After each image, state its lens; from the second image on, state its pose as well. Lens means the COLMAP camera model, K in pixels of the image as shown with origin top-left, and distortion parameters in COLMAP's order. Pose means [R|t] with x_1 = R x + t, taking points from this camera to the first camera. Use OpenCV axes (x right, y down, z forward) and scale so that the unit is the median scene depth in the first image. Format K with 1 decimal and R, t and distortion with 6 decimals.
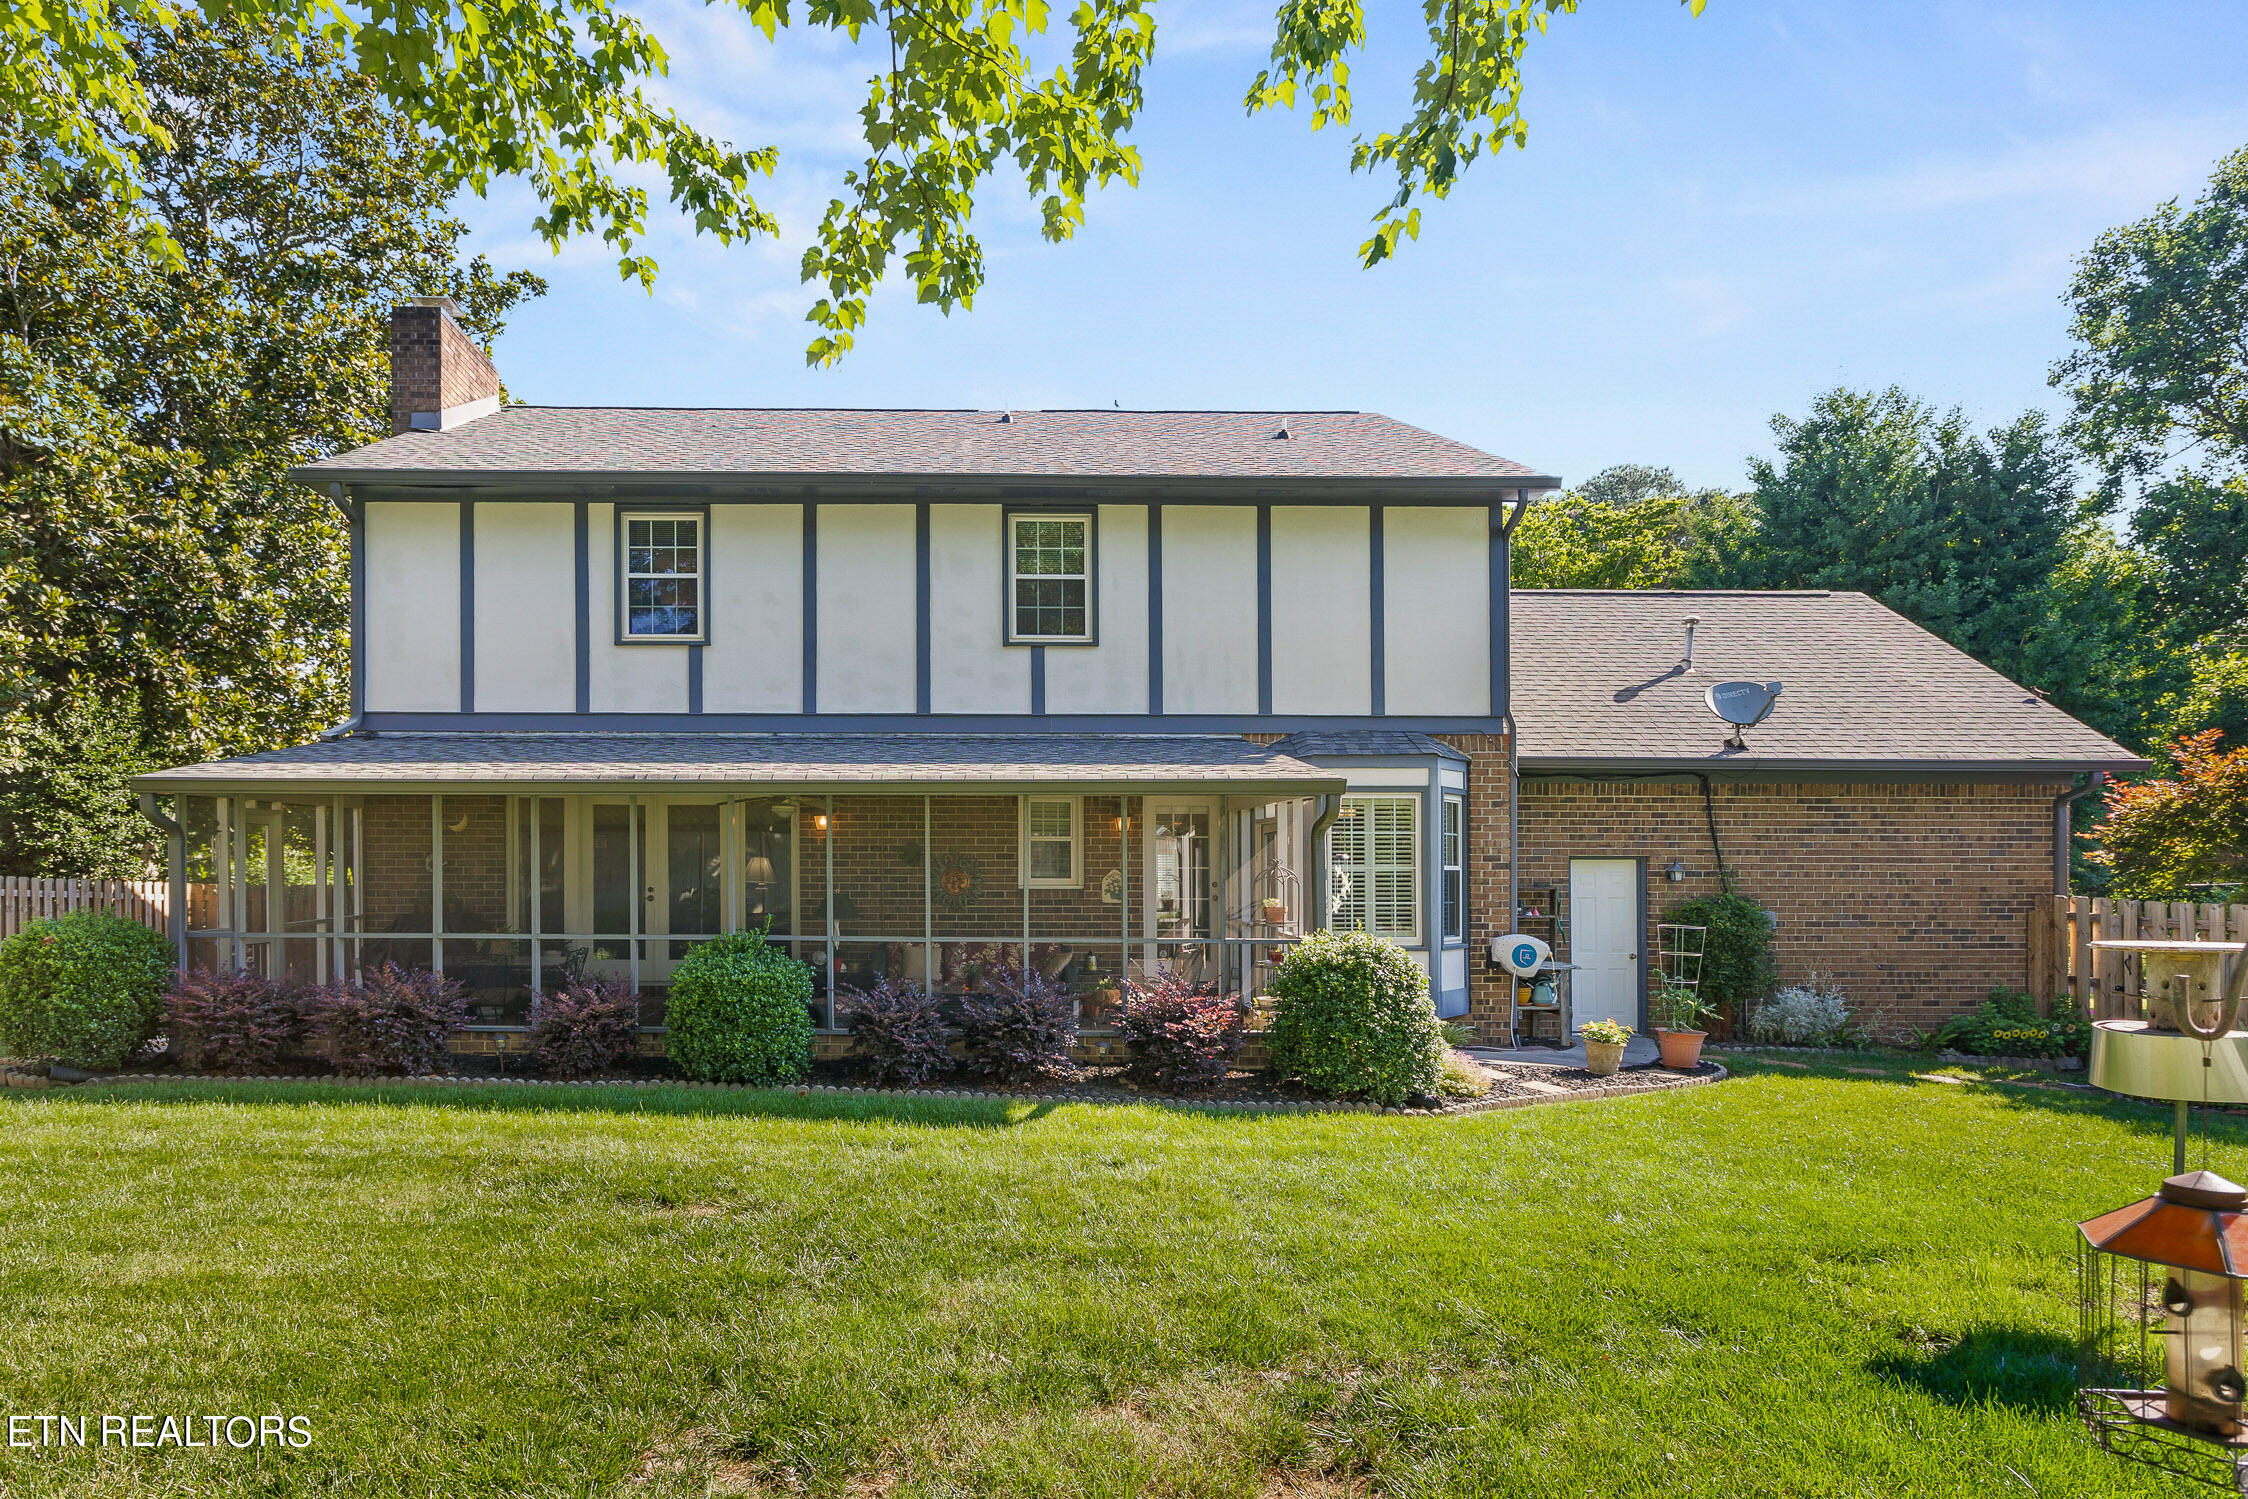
lens RADIAL K [[1151.1, 0, 1124.0], [0, 1151.1, 749.5], [0, 0, 1]] dist [0.001279, 0.000139]
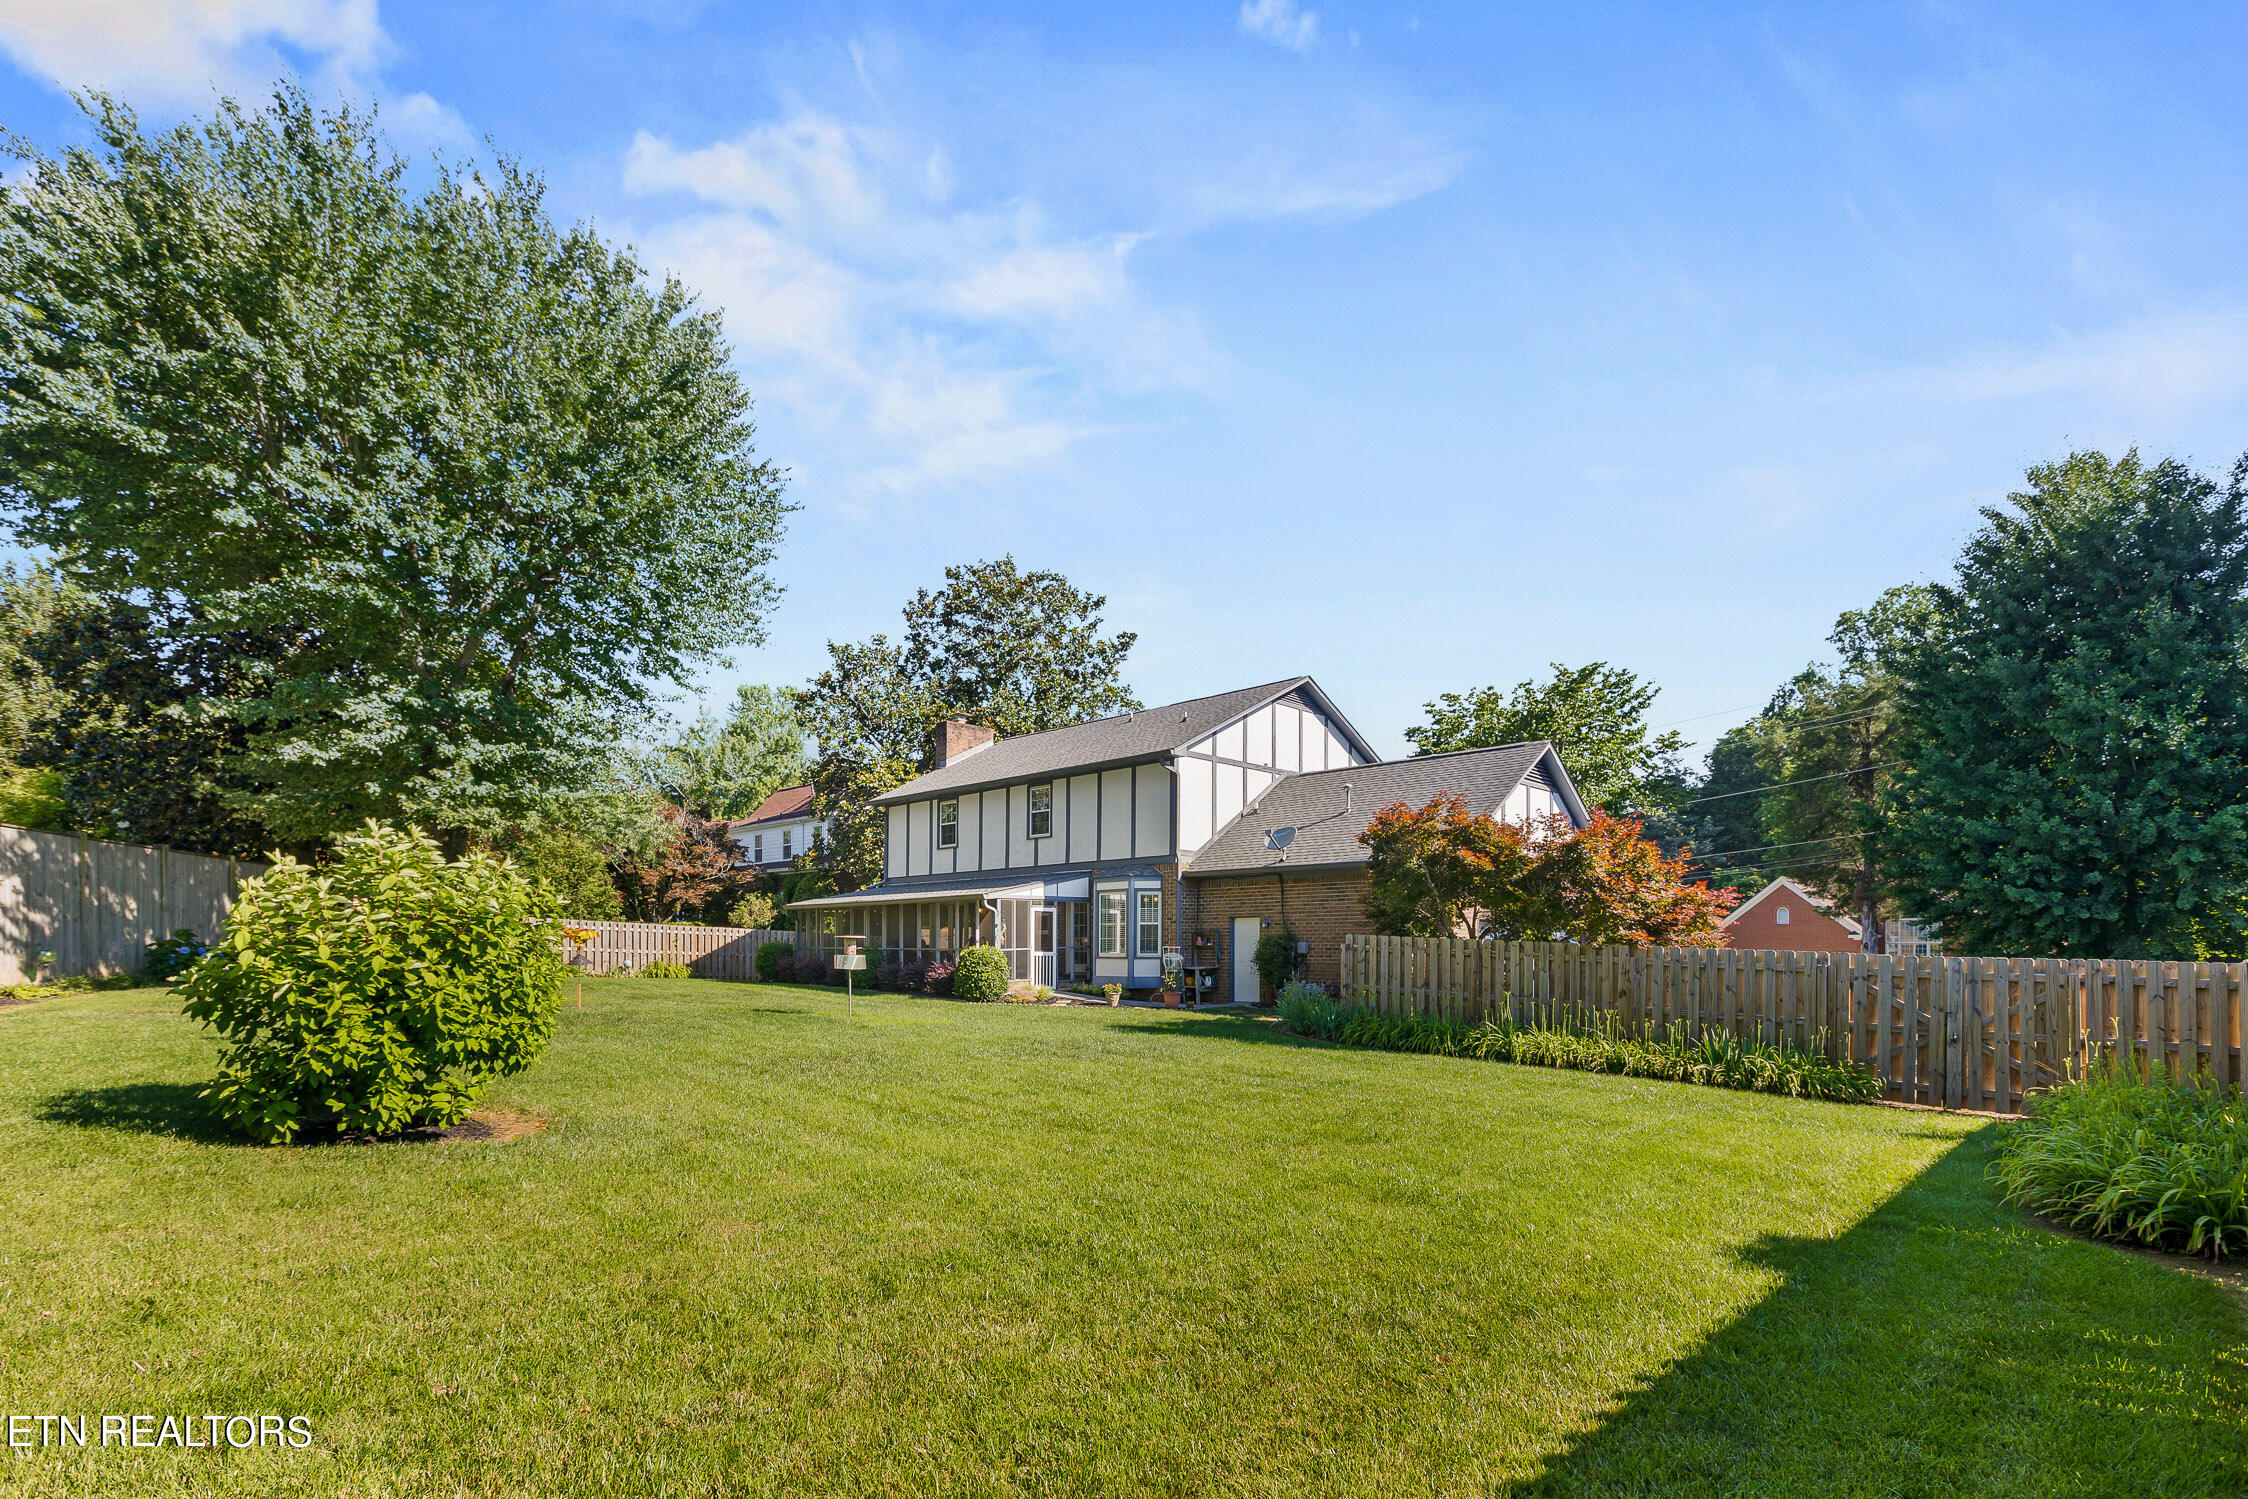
lens RADIAL K [[1012.6, 0, 1124.0], [0, 1012.6, 749.5], [0, 0, 1]] dist [0.000468, 0.000061]
pose [[0.717450, -0.133730, -0.683653, 1.649097], [0.074042, 0.990480, -0.116046, -0.010368], [0.692663, 0.032638, 0.720522, -0.518289]]
